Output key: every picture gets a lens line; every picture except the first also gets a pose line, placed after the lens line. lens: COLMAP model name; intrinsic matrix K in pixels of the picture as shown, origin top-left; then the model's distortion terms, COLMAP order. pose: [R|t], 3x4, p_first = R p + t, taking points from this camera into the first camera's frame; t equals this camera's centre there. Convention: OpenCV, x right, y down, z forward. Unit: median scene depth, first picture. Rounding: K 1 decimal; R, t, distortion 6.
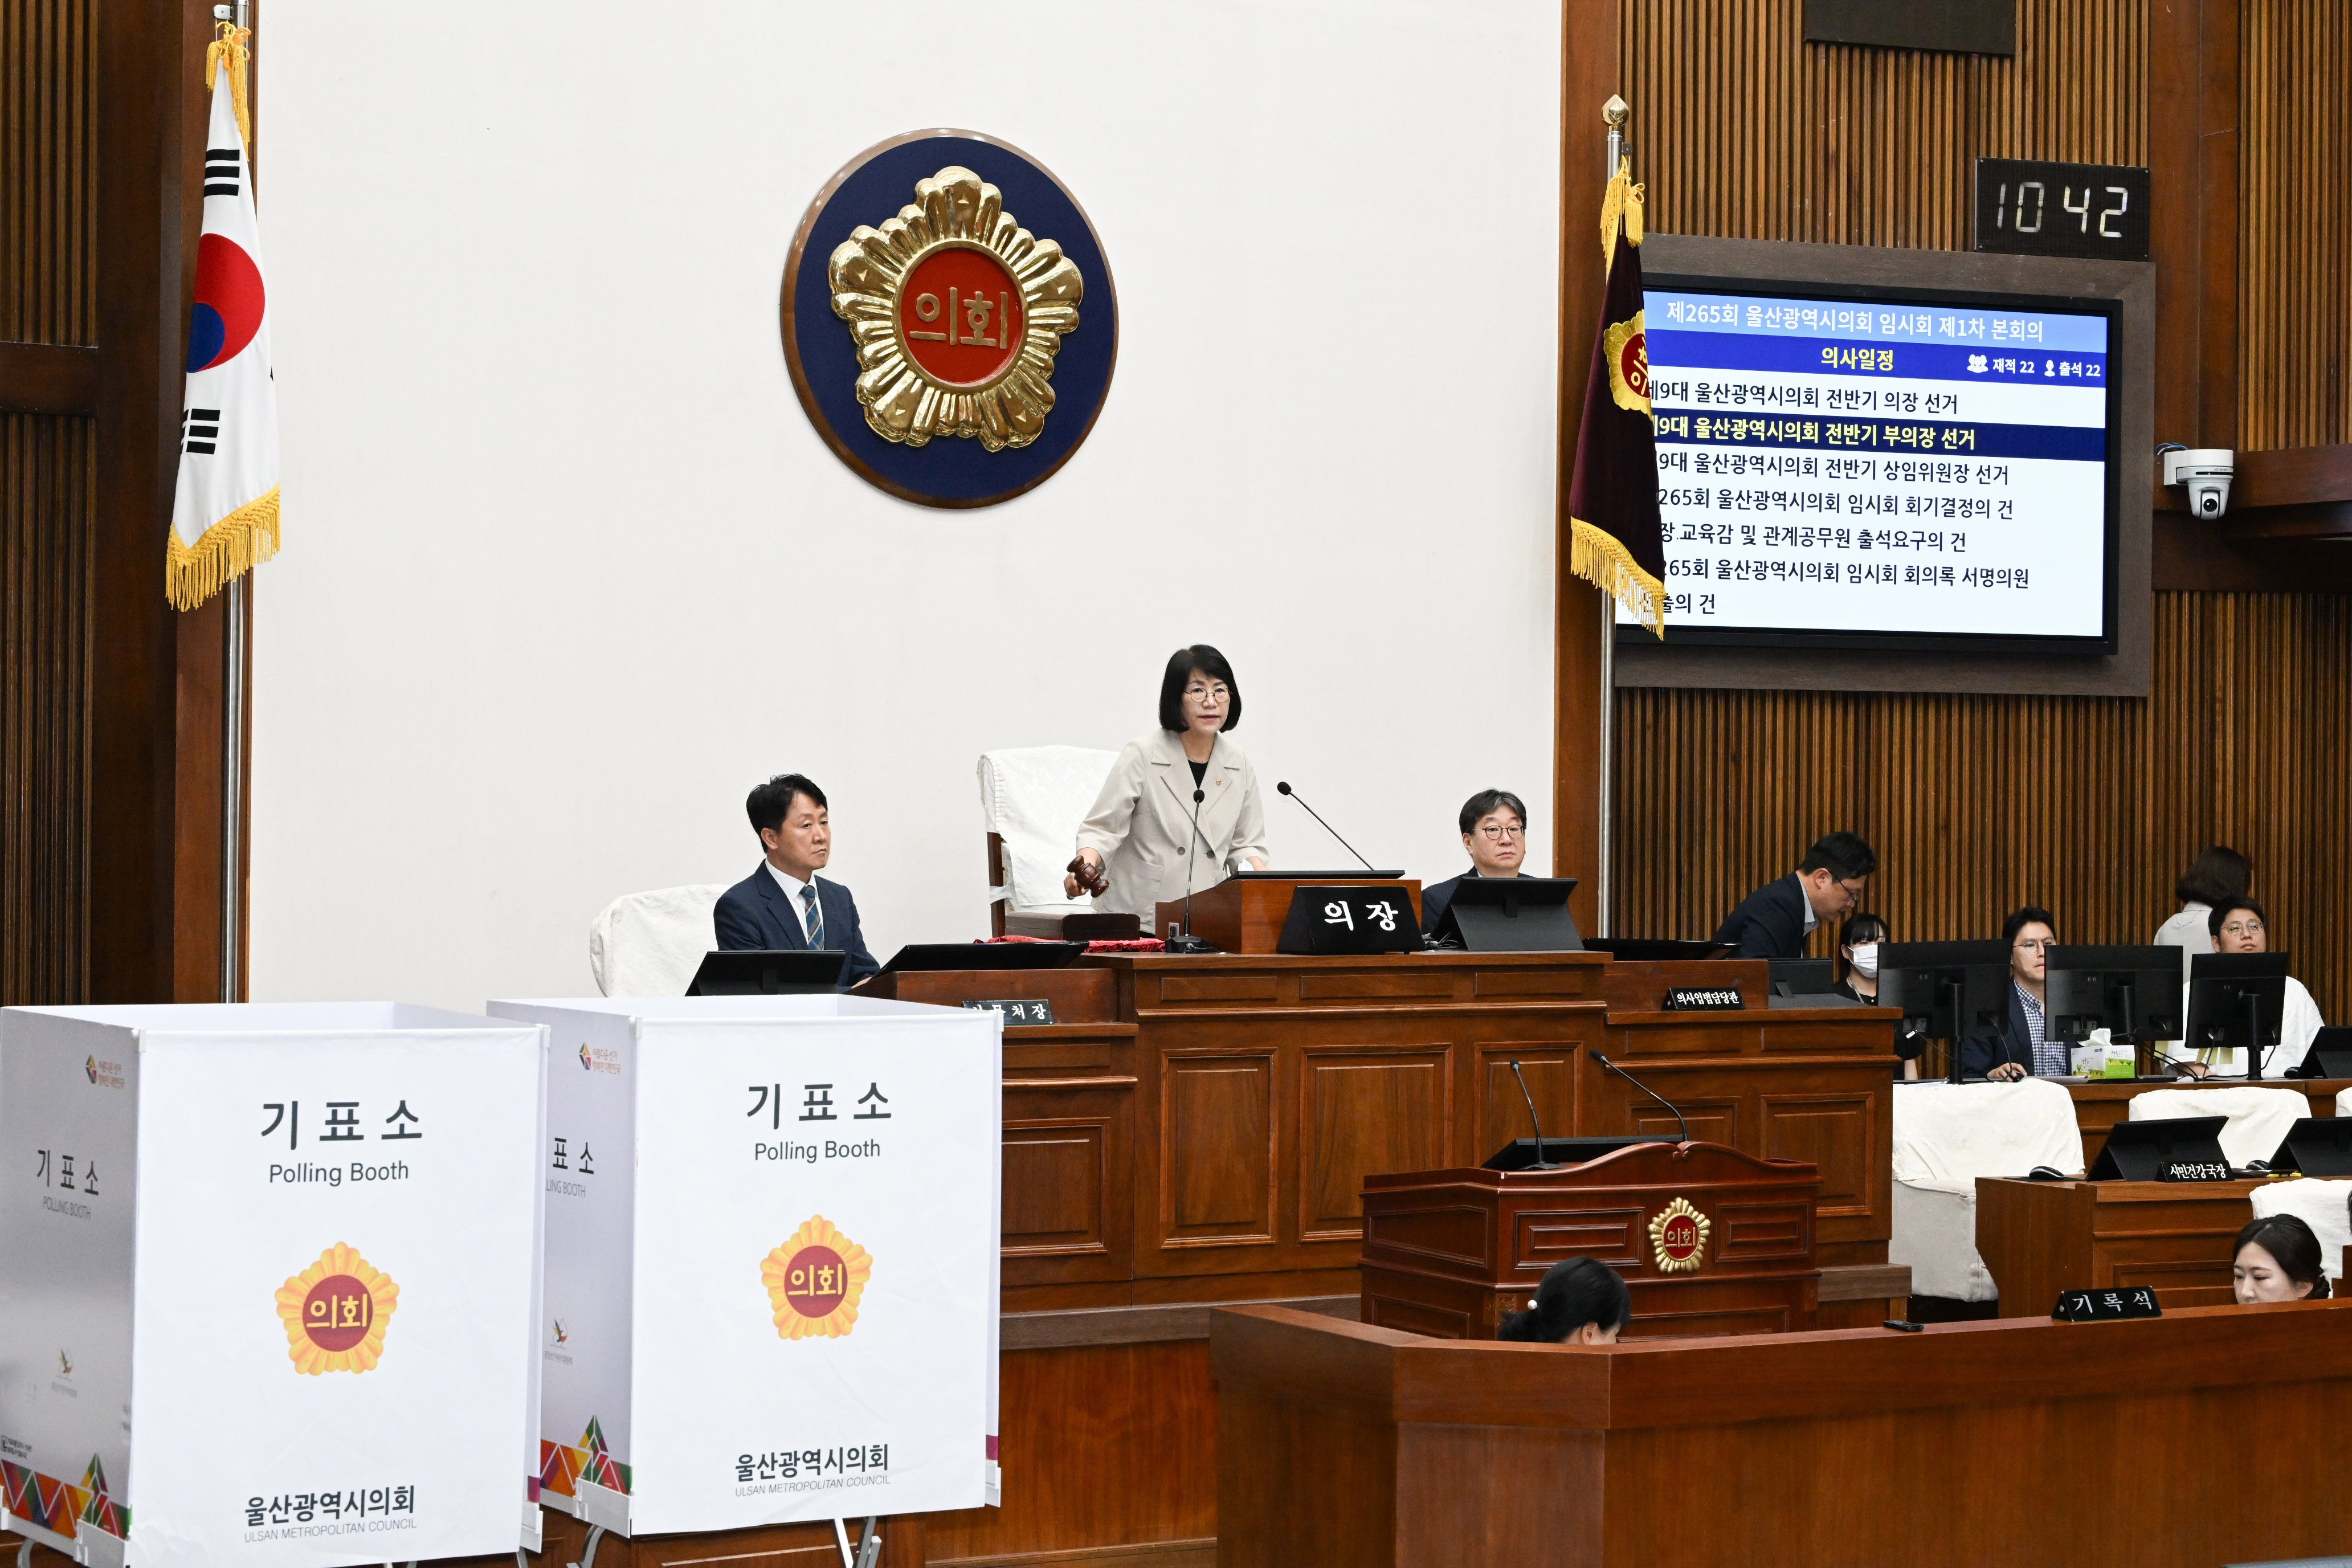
lens RADIAL K [[4682.2, 0, 1176.0], [0, 4682.2, 784.0], [0, 0, 1]] dist [-0.005251, 0.013115]
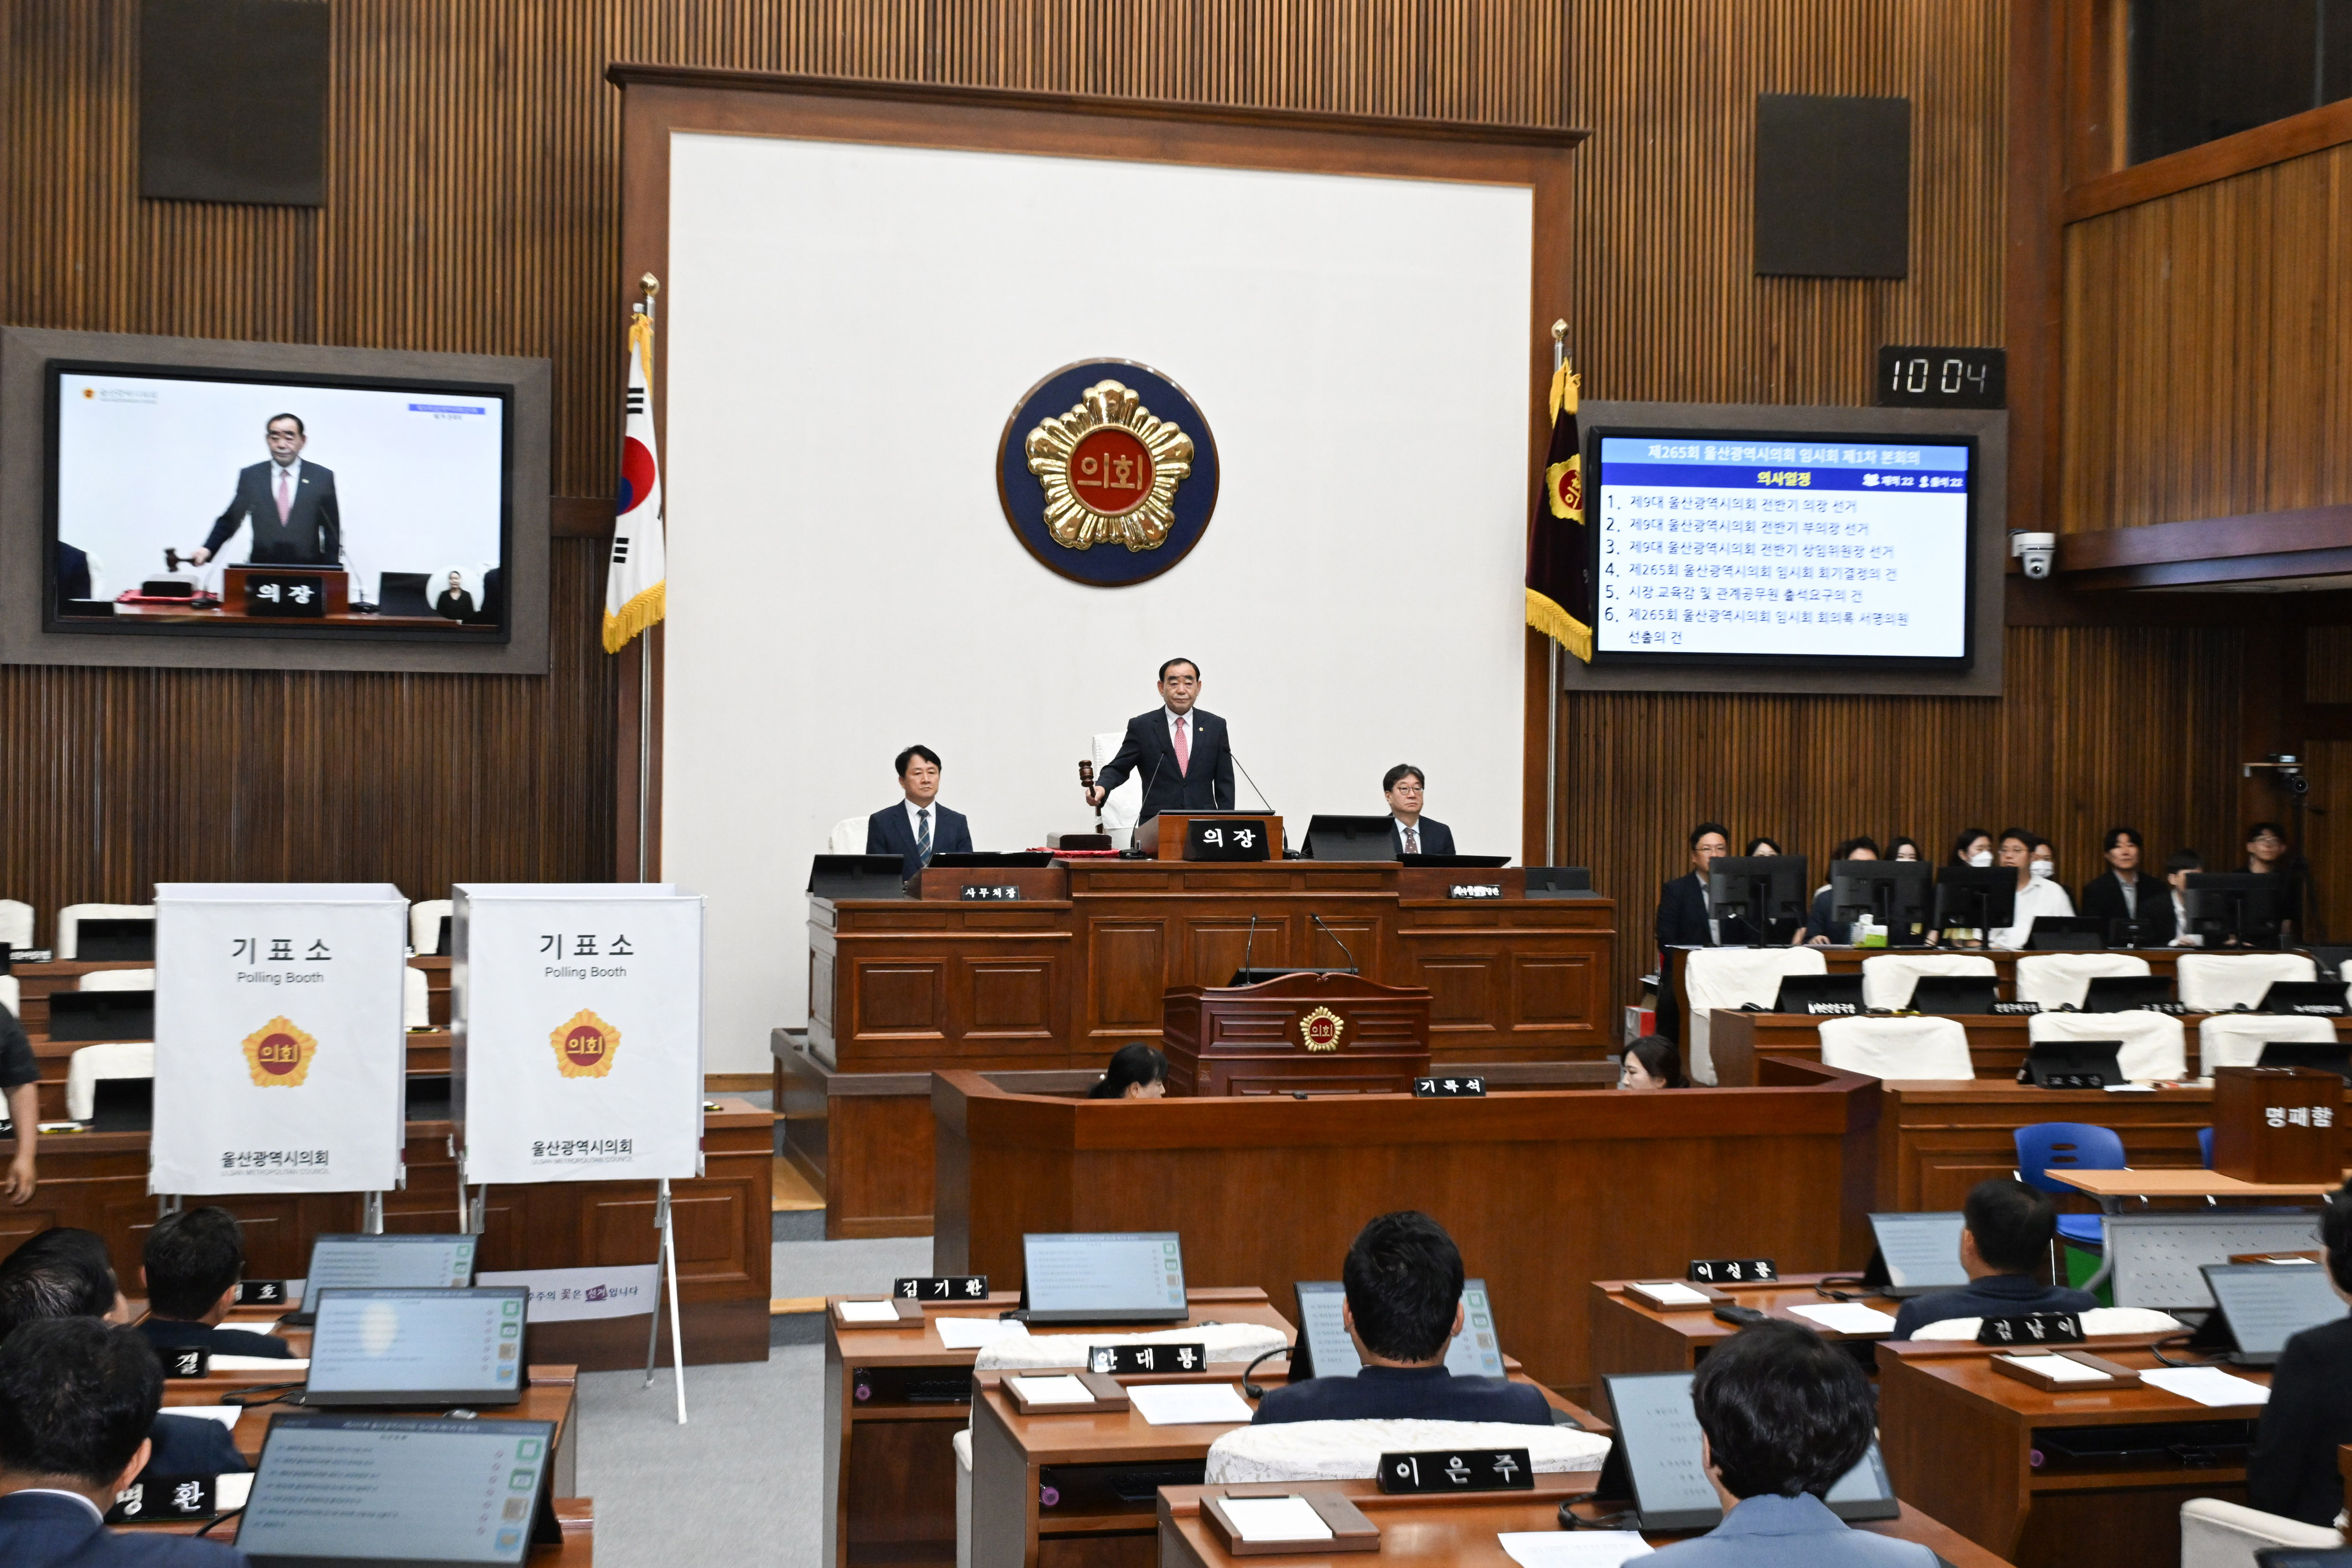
lens RADIAL K [[3030.7, 0, 1164.7], [0, 3030.7, 753.9], [0, 0, 1]] dist [0.009684, 0.003891]
pose [[0.961427, 0.005959, -0.274995, 0.270515], [-0.003725, 0.999956, 0.008643, -0.009177], [0.275035, -0.007285, 0.961407, -0.026691]]
